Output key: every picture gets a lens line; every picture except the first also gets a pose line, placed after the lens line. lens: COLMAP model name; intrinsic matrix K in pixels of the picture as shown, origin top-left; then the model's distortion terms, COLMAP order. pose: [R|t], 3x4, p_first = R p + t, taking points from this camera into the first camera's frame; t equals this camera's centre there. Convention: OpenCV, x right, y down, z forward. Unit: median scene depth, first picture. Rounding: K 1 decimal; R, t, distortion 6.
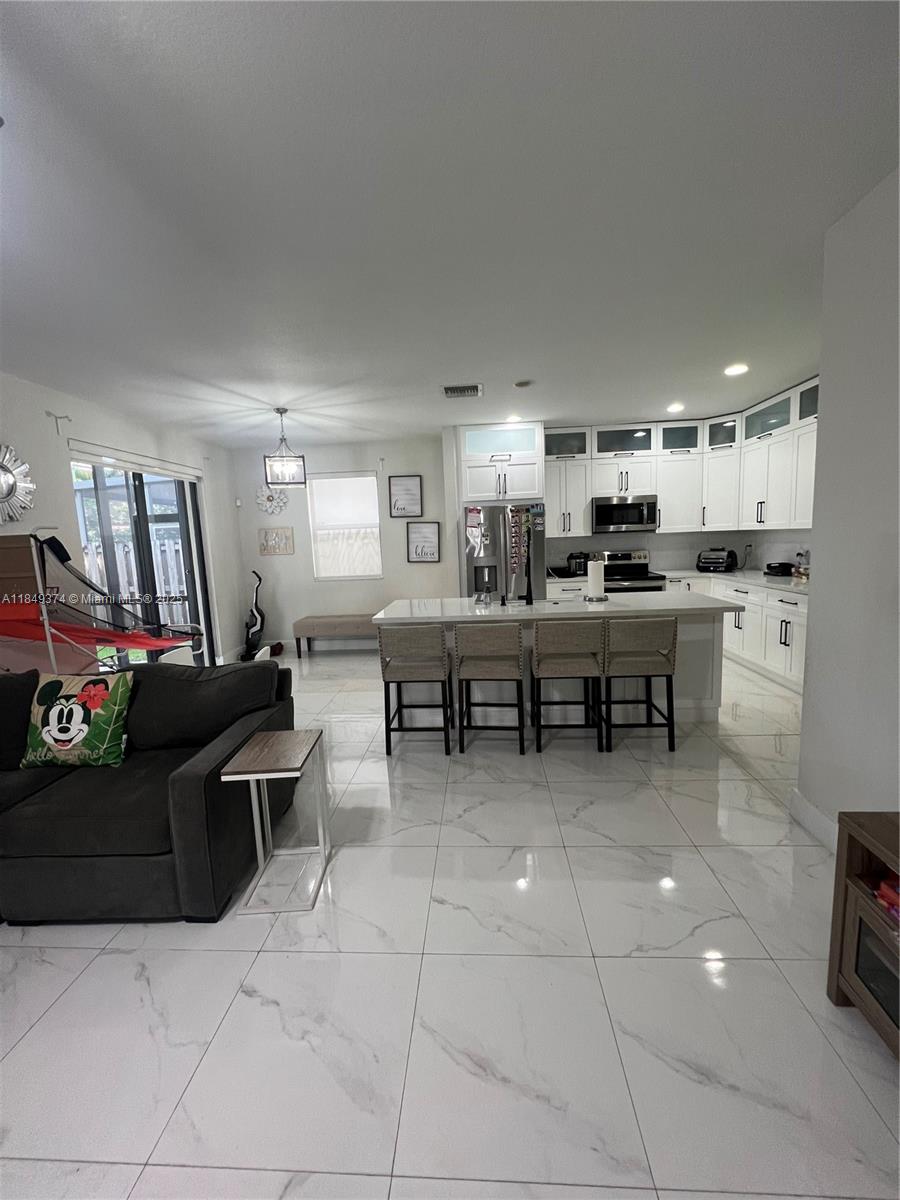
lens RADIAL K [[479.7, 0, 451.9], [0, 479.7, 598.2], [0, 0, 1]] dist [-0.001275, 0.000010]
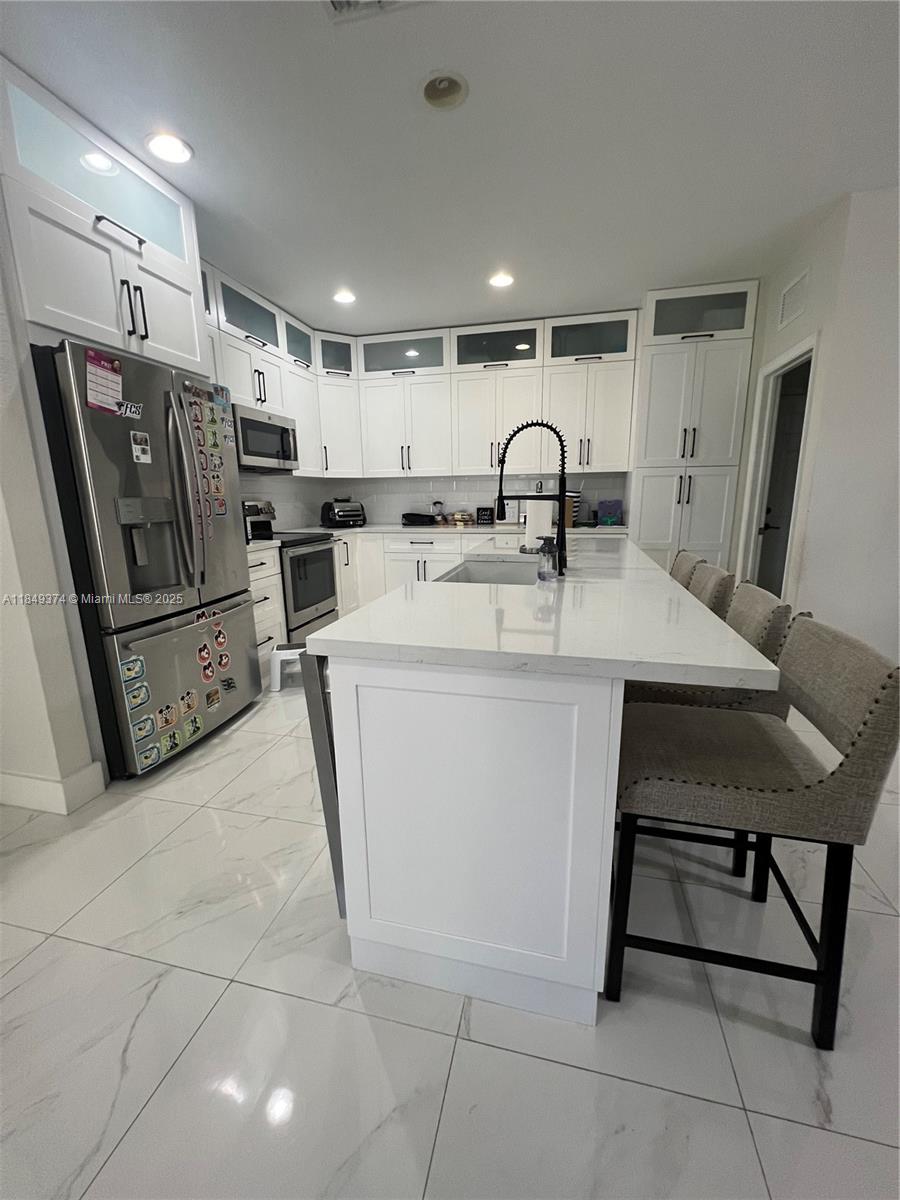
lens RADIAL K [[479.7, 0, 451.9], [0, 479.7, 598.2], [0, 0, 1]] dist [-0.001275, 0.000010]
pose [[0.169013, -0.168757, 0.971059, -0.268343], [0.134592, 0.979955, 0.146877, -0.032359], [-0.976381, 0.105872, 0.188339, 0.699688]]
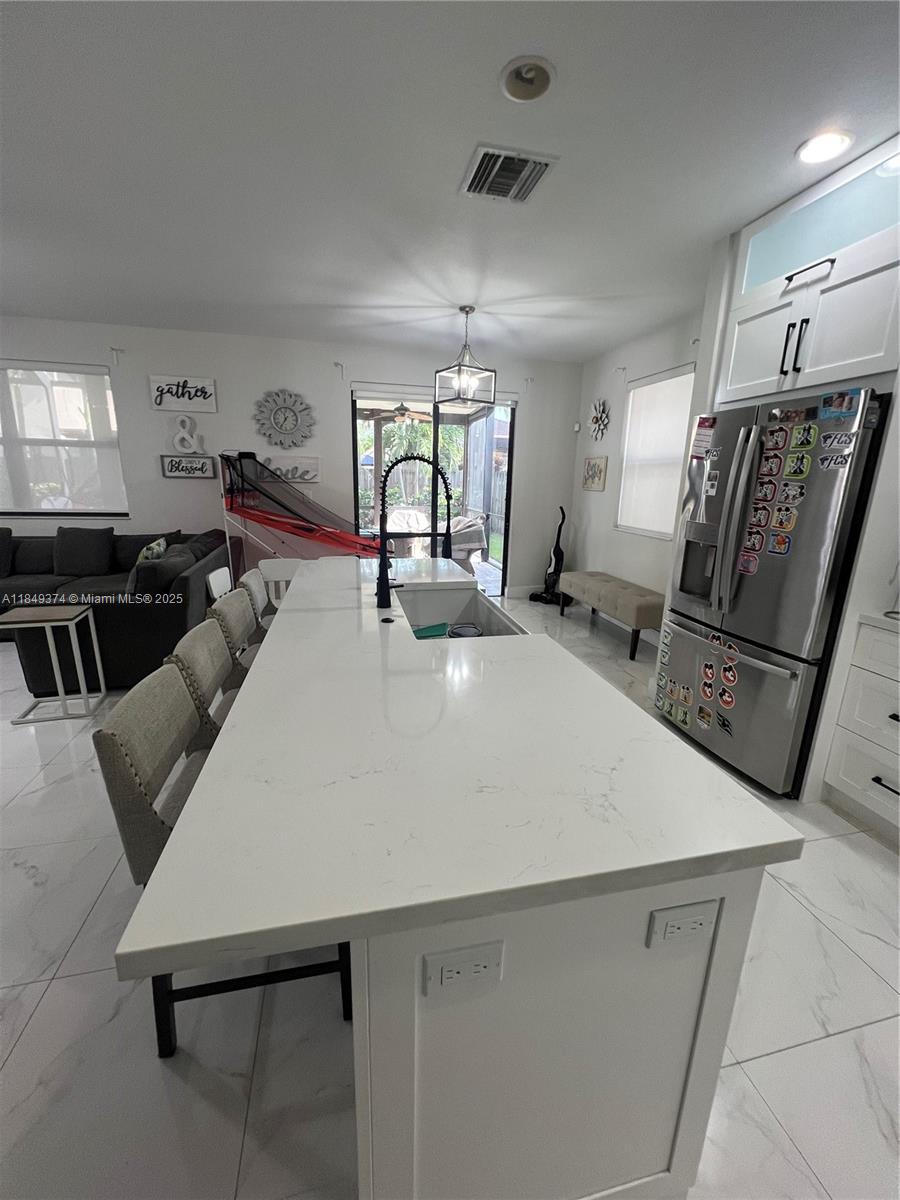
lens RADIAL K [[479.7, 0, 451.9], [0, 479.7, 598.2], [0, 0, 1]] dist [-0.001275, 0.000010]
pose [[0.287903, 0.280799, -0.915567, 0.447407], [-0.159083, 0.956787, 0.243416, -0.090950], [0.944354, 0.075571, 0.320132, 0.618516]]
